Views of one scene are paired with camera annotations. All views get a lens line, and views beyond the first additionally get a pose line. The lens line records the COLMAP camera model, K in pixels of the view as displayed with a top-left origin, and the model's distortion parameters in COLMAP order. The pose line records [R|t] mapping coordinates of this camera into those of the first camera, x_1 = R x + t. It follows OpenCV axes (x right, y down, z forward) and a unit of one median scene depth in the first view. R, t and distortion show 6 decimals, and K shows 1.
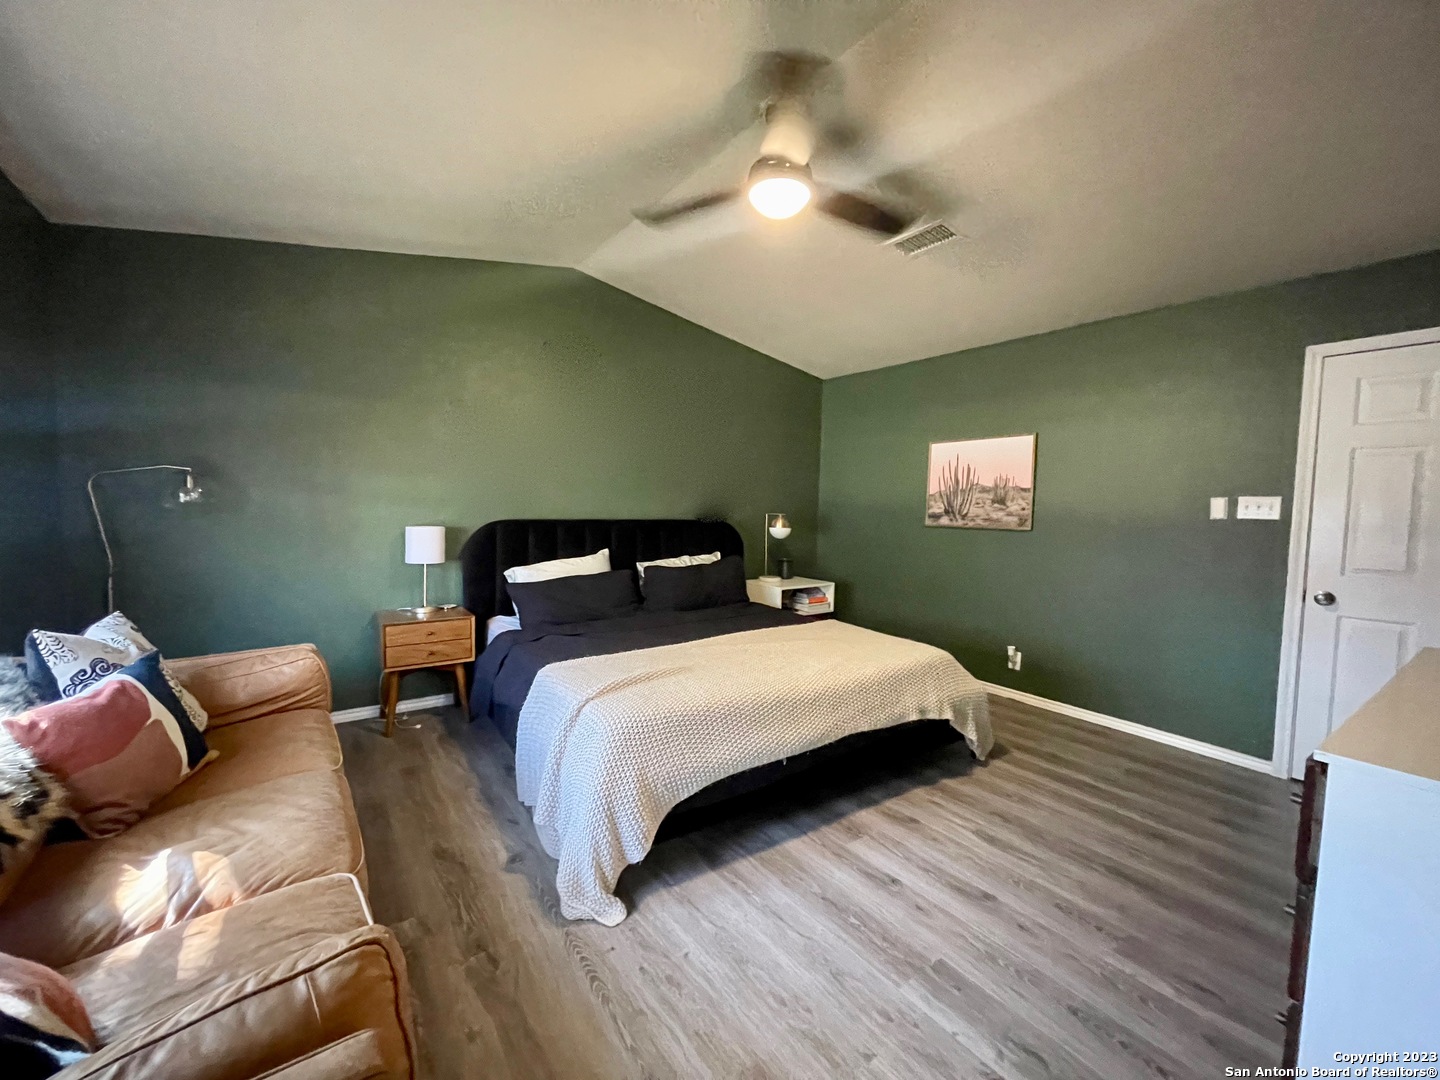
lens RADIAL K [[577.8, 0, 719.8], [0, 577.8, 543.5], [0, 0, 1]] dist [-0.003845, -0.000601]
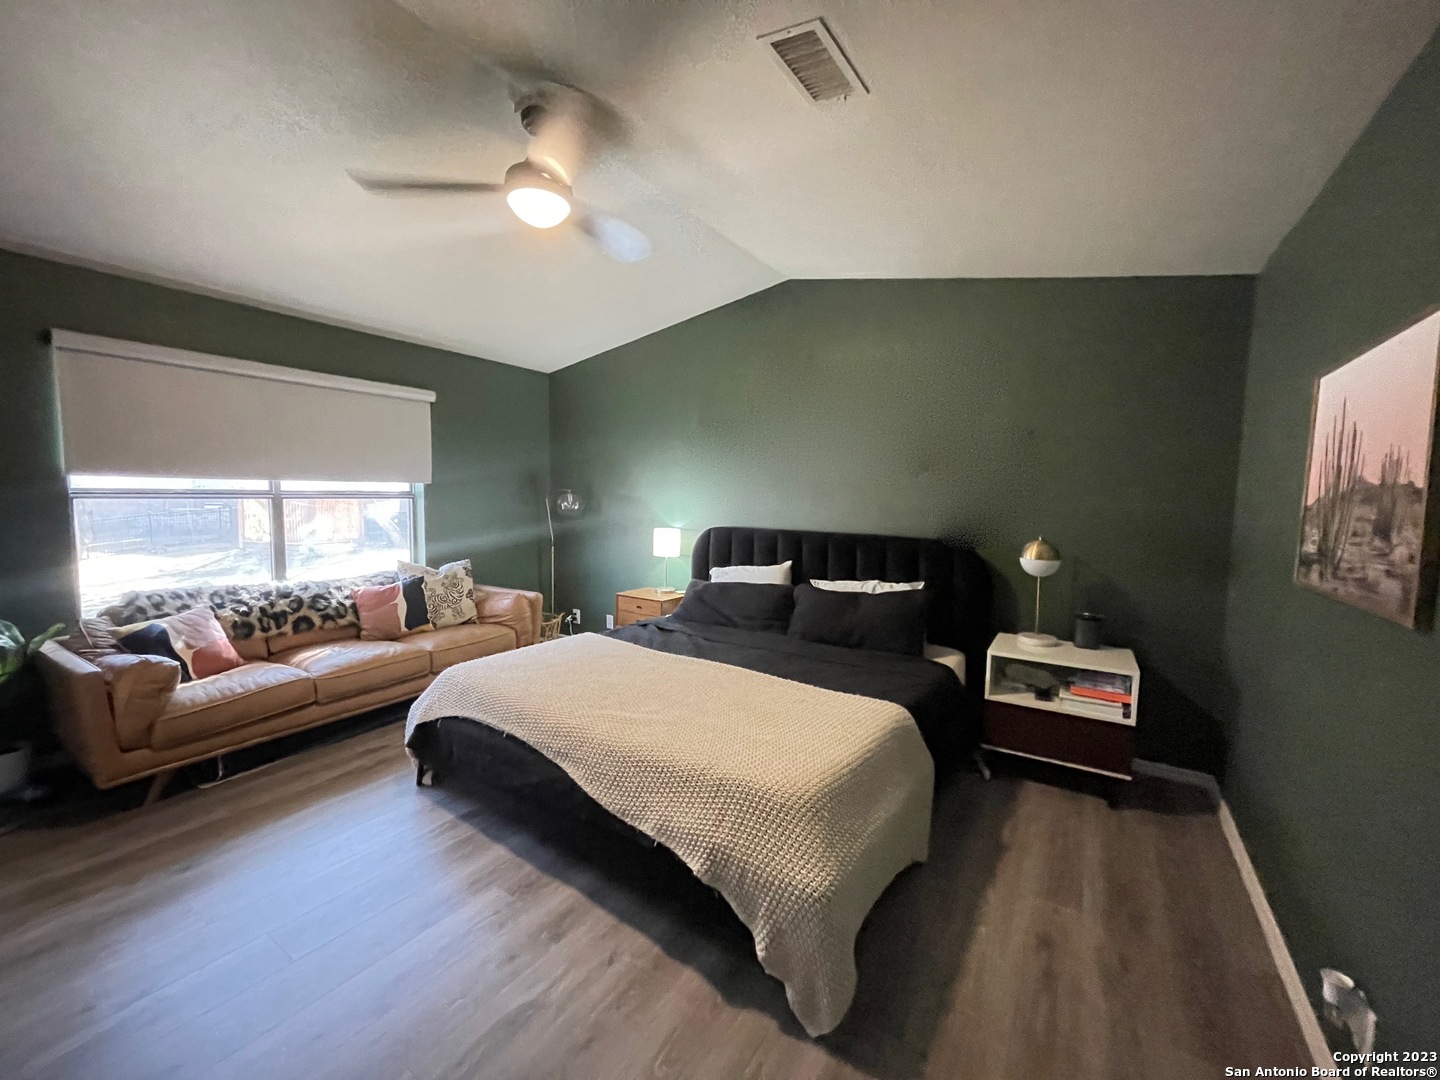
lens RADIAL K [[577.8, 0, 720.7], [0, 577.8, 536.8], [0, 0, 1]] dist [-0.003845, -0.000601]
pose [[0.354746, 0.056063, -0.933280, 0.665242], [-0.081697, 0.996241, 0.028791, -0.048782], [0.931387, 0.066033, 0.357992, 0.548453]]
